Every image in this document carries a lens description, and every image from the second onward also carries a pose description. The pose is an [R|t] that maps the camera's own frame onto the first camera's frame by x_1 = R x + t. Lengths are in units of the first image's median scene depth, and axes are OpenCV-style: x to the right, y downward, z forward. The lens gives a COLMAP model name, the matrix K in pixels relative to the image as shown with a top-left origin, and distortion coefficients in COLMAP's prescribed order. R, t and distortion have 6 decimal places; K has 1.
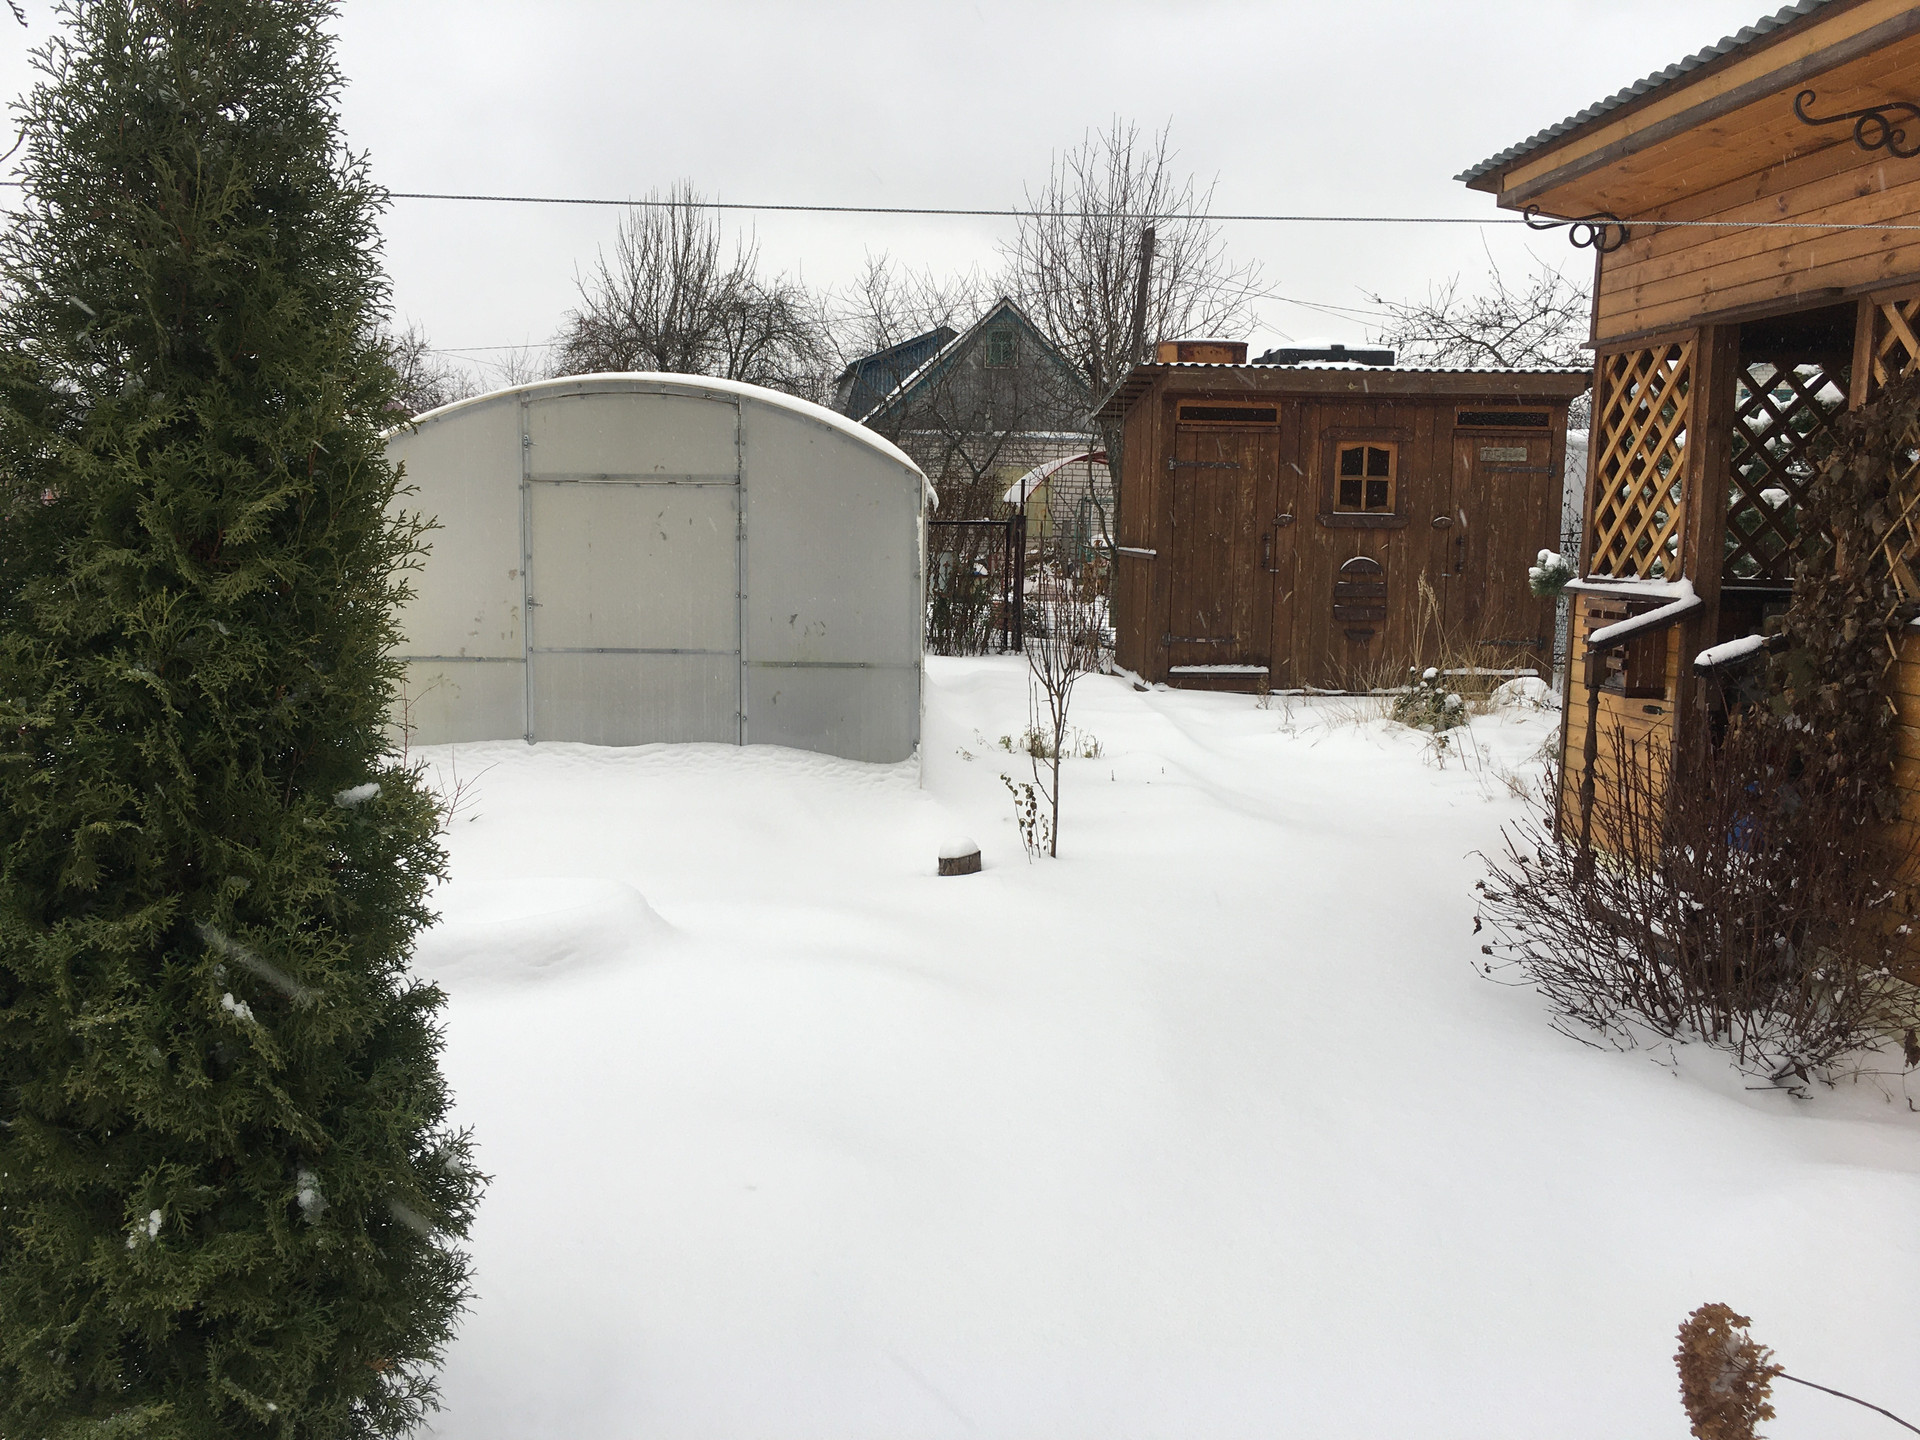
lens RADIAL K [[1617.0, 0, 943.1], [0, 1617.0, 686.3], [0, 0, 1]] dist [0.071284, -0.090715]
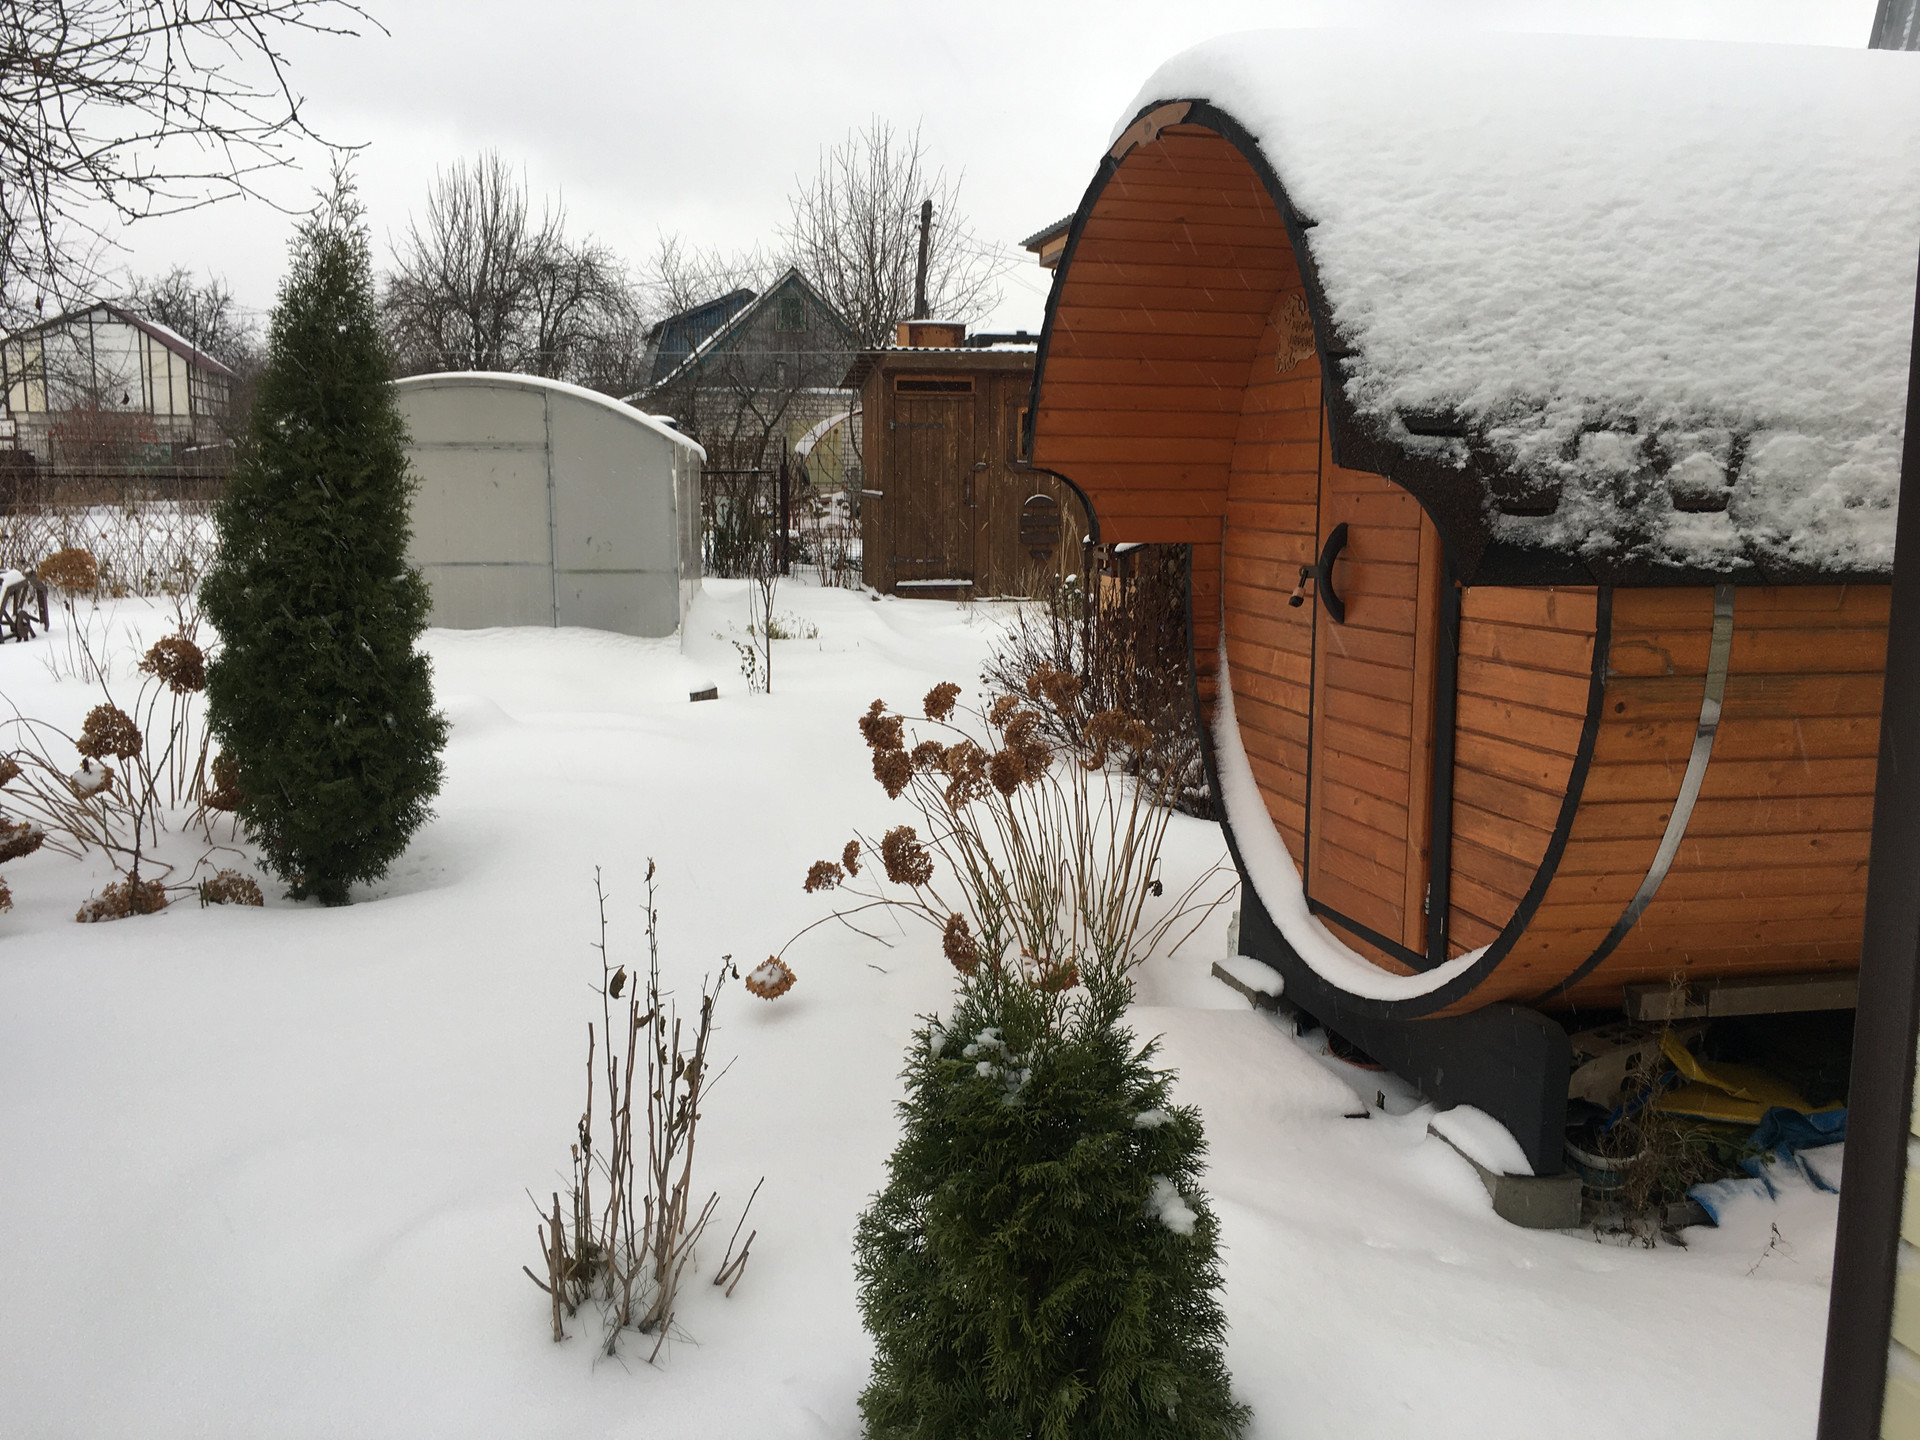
lens RADIAL K [[1617.0, 0, 973.3], [0, 1617.0, 701.2], [0, 0, 1]] dist [0.071284, -0.090715]
pose [[0.992438, -0.030678, 0.118849, 0.079994], [0.025667, 0.998725, 0.043464, 0.053078], [-0.120030, -0.040085, 0.991961, -0.551301]]
